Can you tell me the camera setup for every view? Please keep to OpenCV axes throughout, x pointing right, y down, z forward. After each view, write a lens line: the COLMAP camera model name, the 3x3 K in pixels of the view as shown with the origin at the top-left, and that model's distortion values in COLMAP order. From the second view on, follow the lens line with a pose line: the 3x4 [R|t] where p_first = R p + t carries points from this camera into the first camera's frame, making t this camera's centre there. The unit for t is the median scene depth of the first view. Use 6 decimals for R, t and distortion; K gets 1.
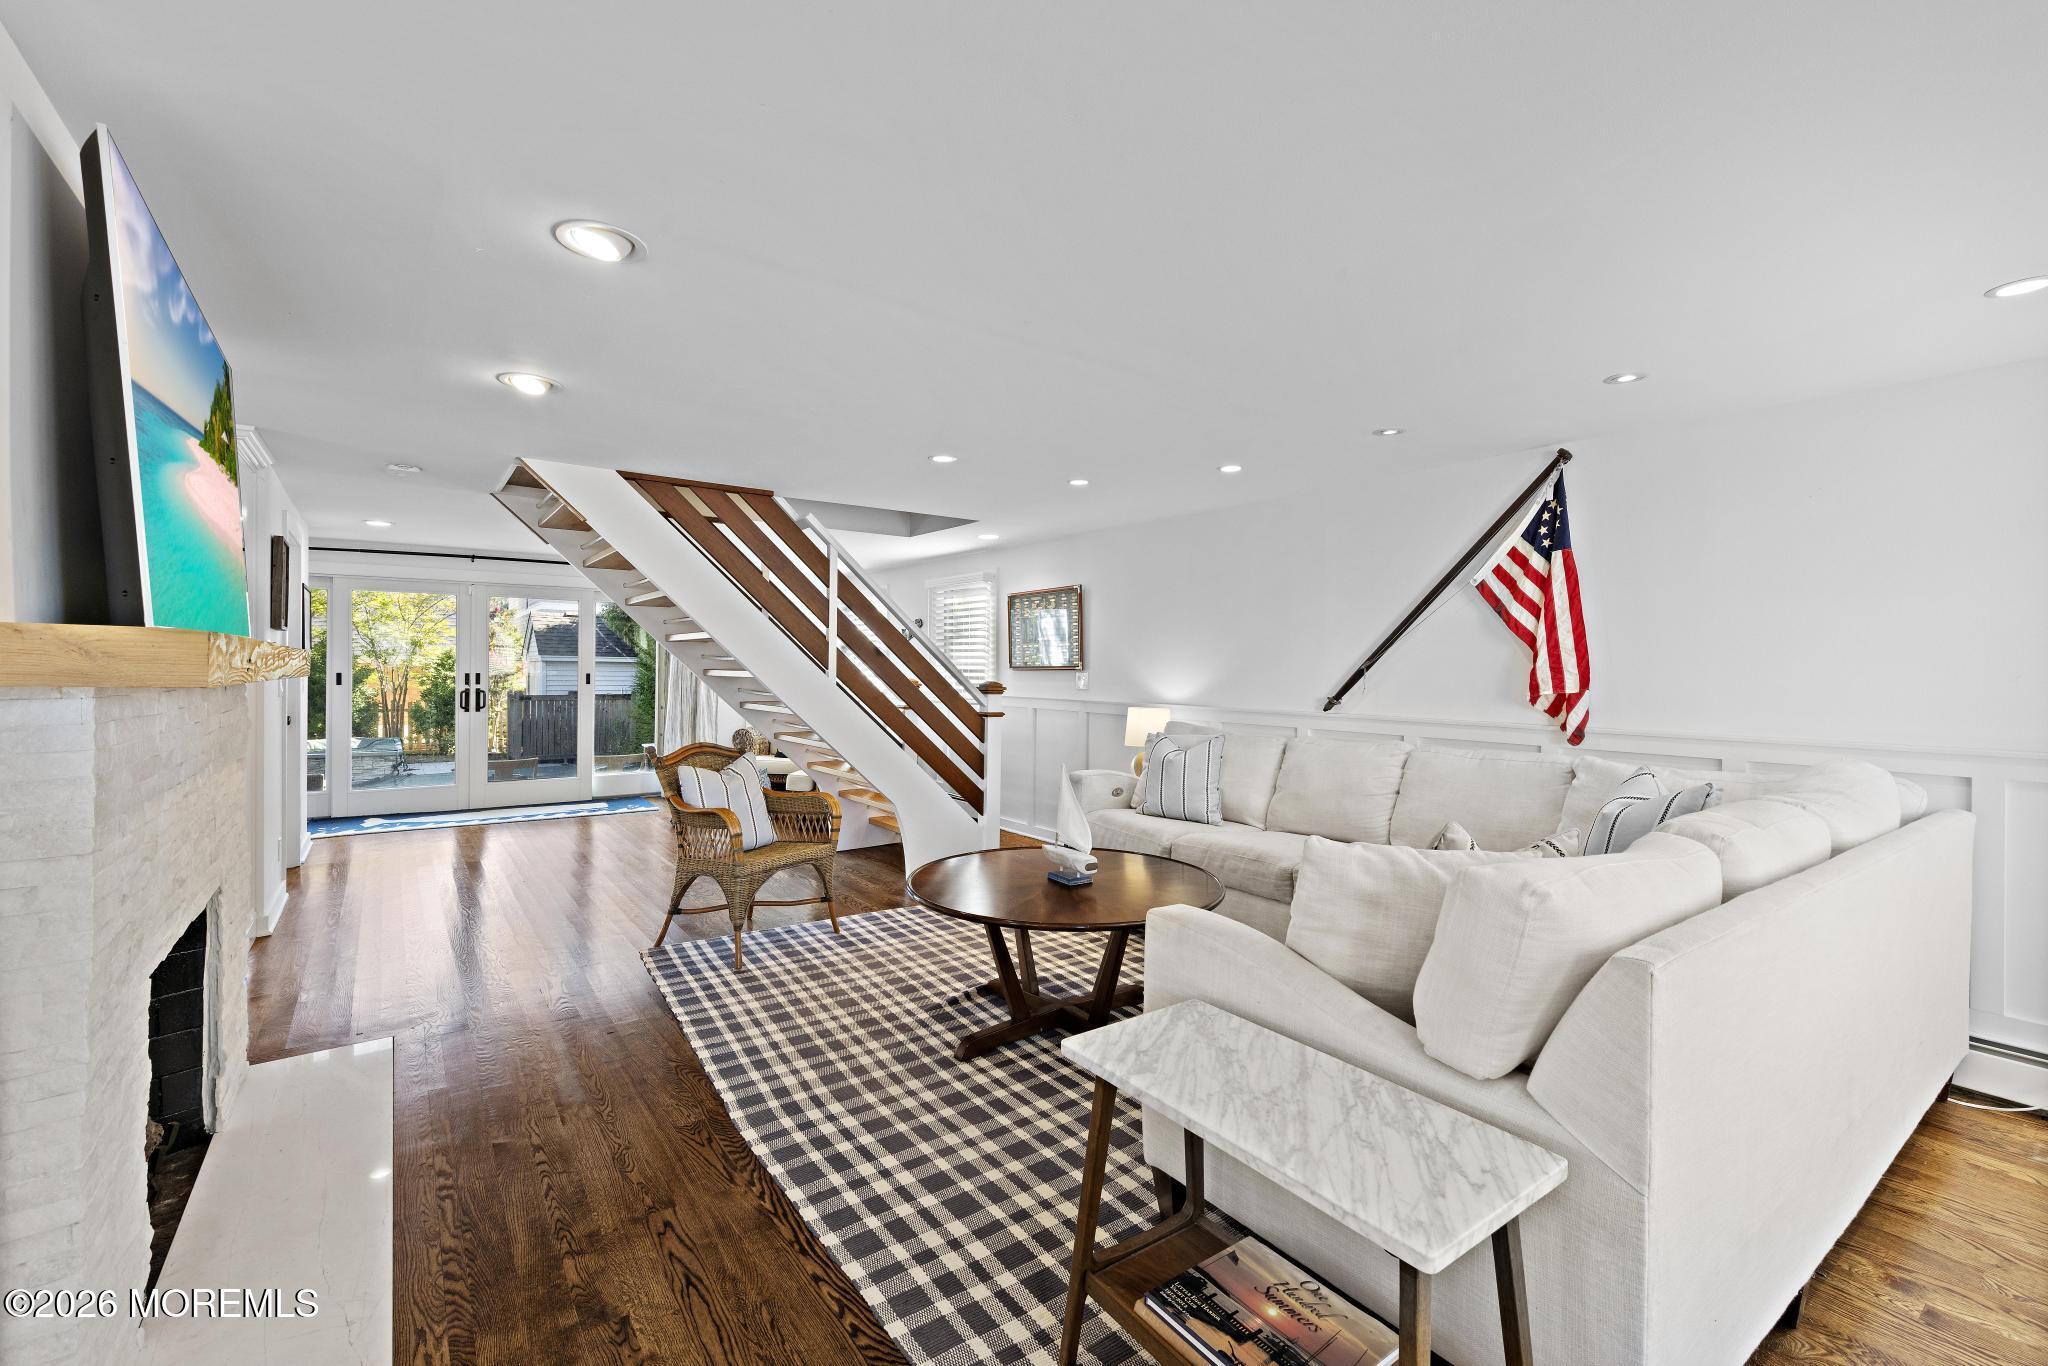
lens RADIAL K [[869.8, 0, 1035.5], [0, 869.8, 668.1], [0, 0, 1]] dist [0.000811, 0.000053]
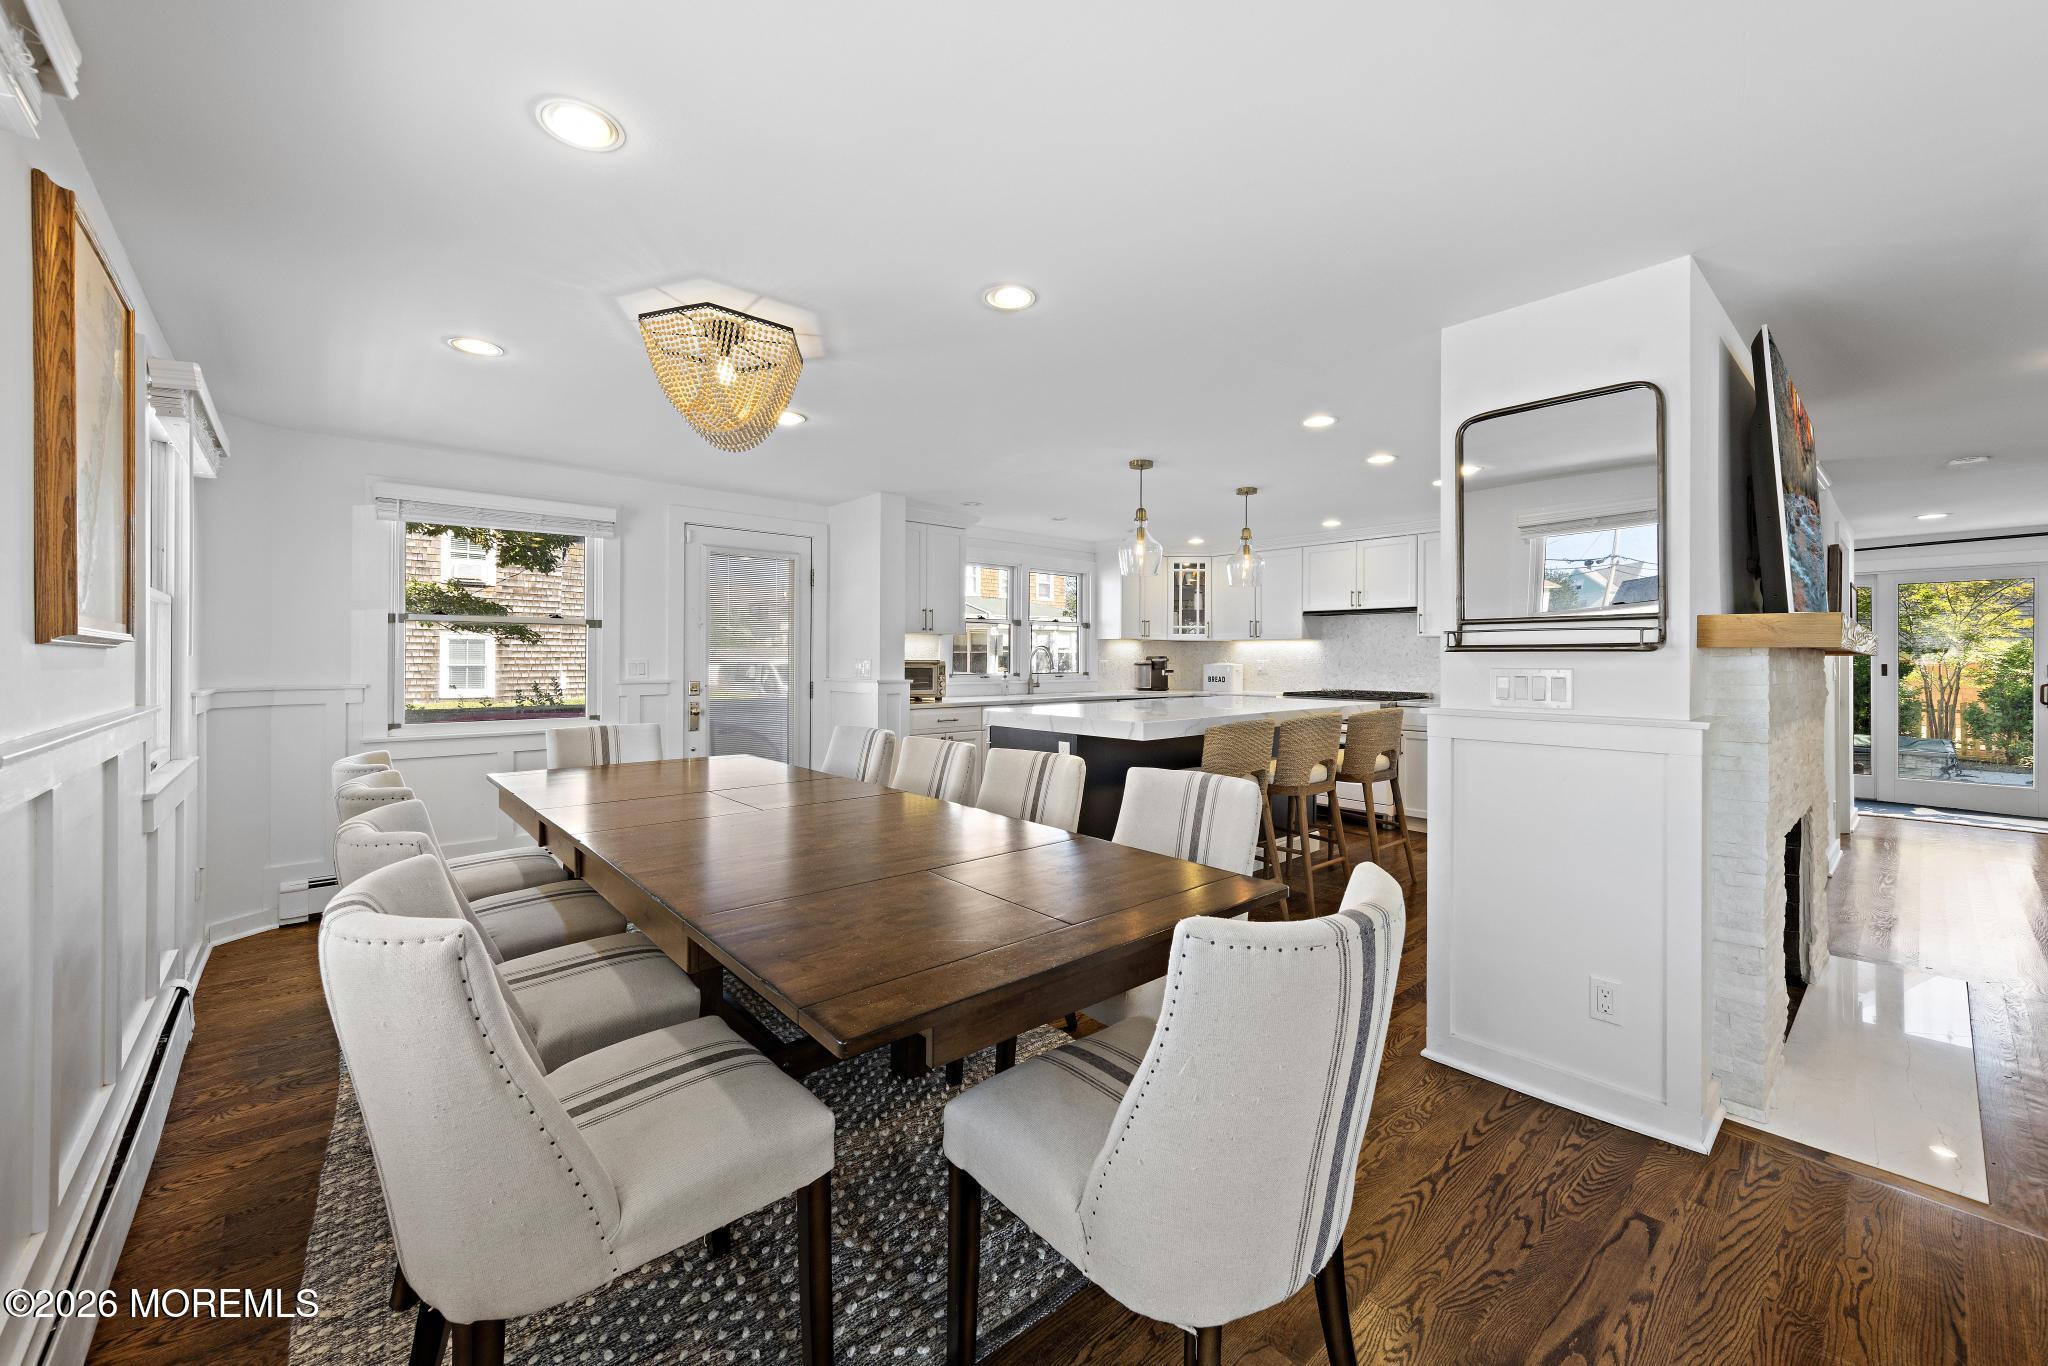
lens RADIAL K [[791.1, 0, 1019.7], [0, 791.1, 657.1], [0, 0, 1]] dist [-0.000219, 0.000090]
pose [[0.077373, -0.011469, -0.996936, 0.148266], [-0.003594, 0.999924, -0.011782, 0.023492], [0.996996, 0.004494, 0.077326, -0.236710]]
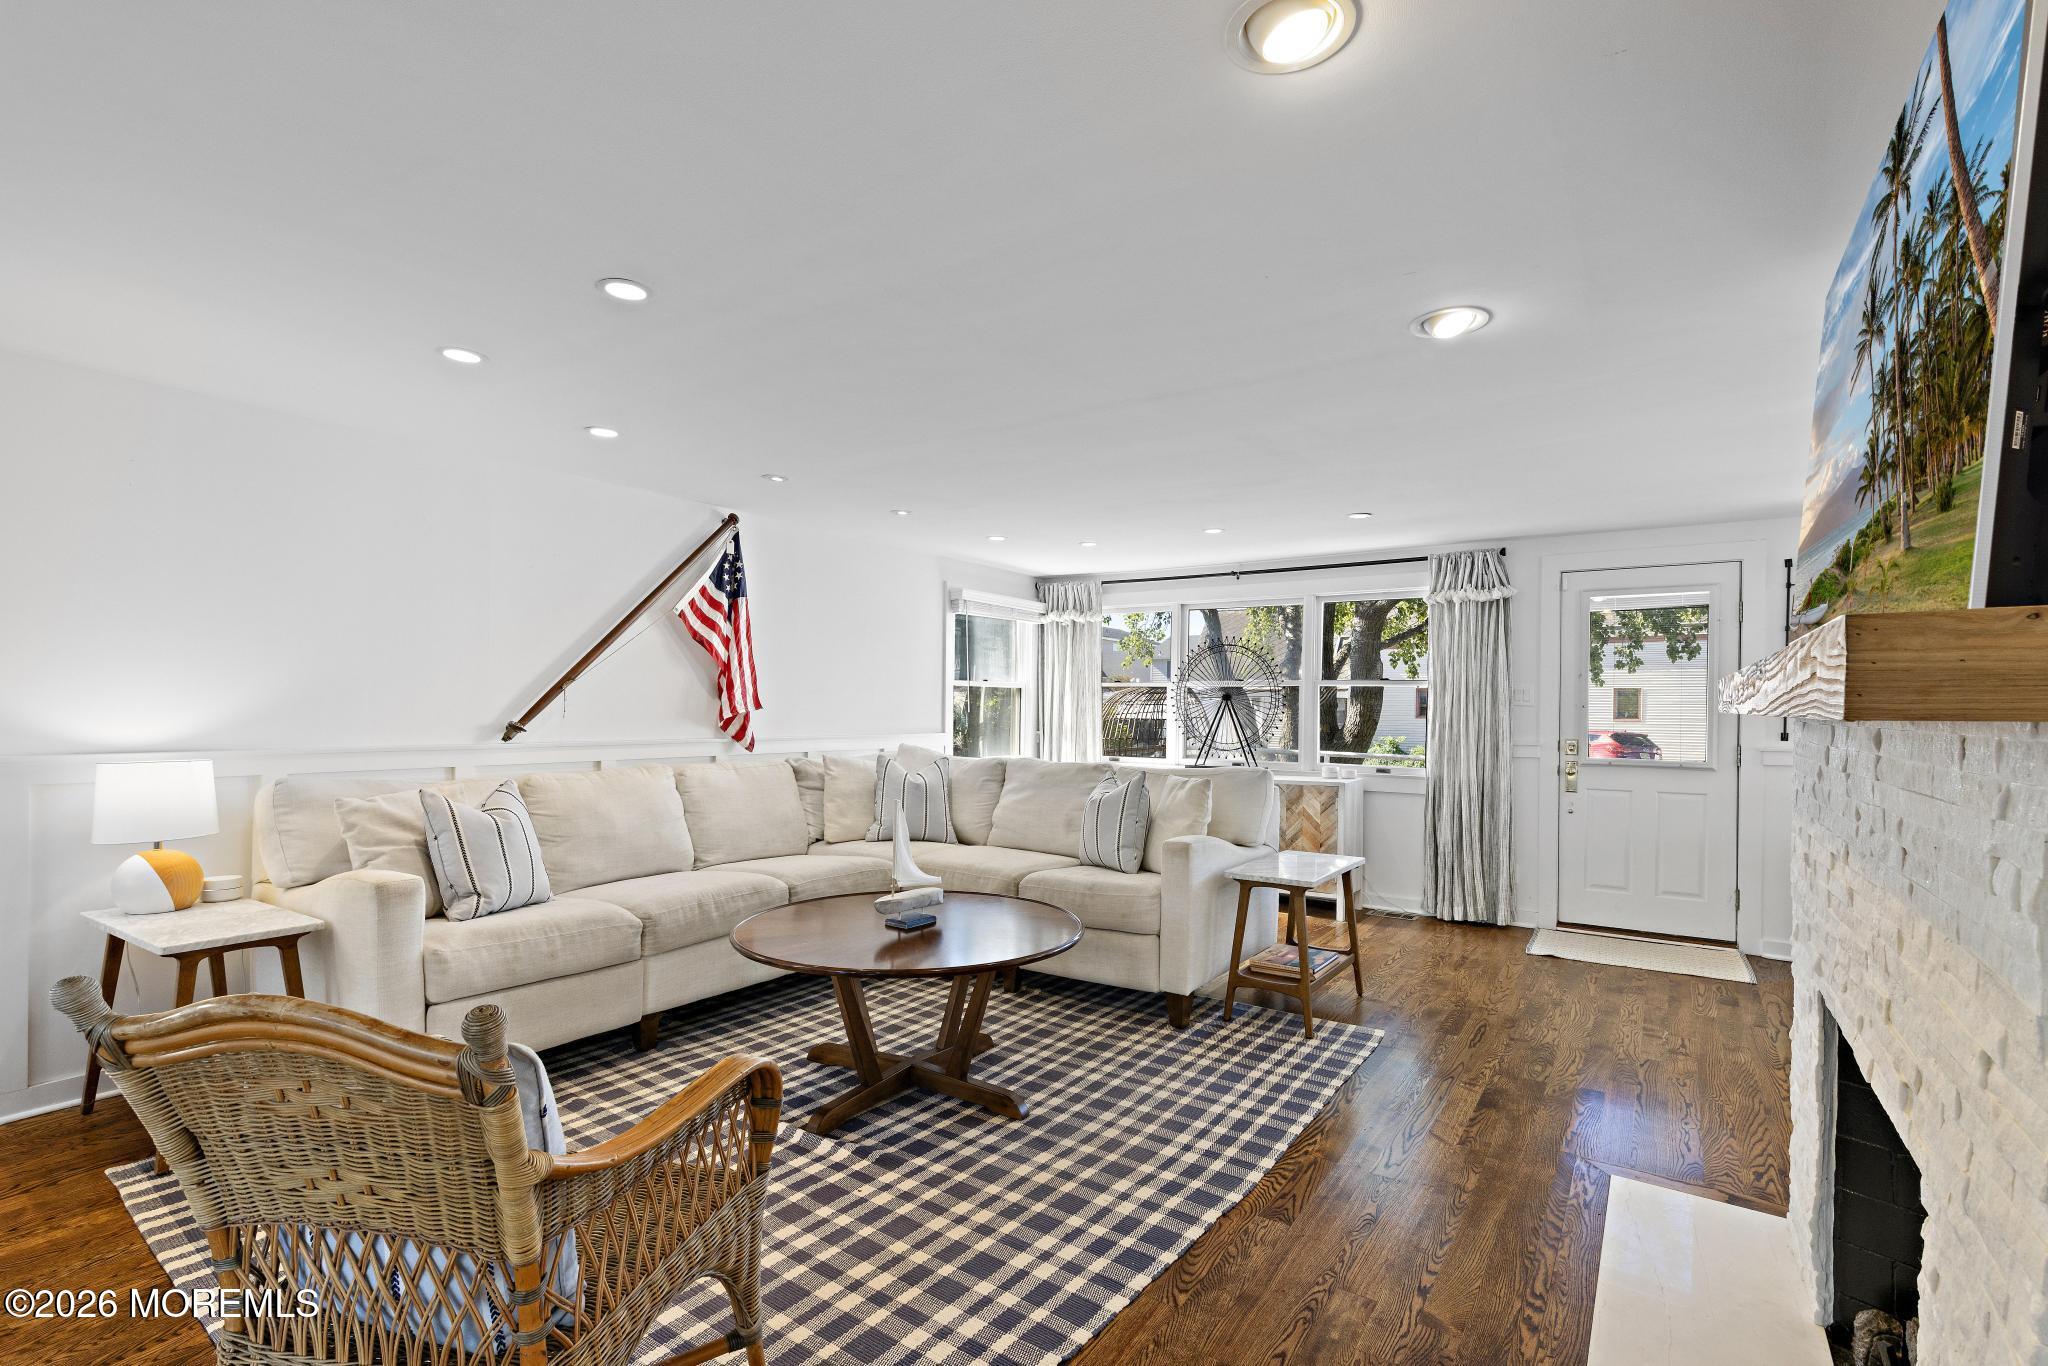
lens RADIAL K [[973.9, 0, 1024.8], [0, 973.9, 703.1], [0, 0, 1]] dist [-0.000157, -0.000042]
pose [[-0.344040, -0.009101, 0.938911, -0.821186], [-0.011379, 0.999920, 0.005523, 0.004497], [-0.938886, -0.008784, -0.344116, 1.060507]]
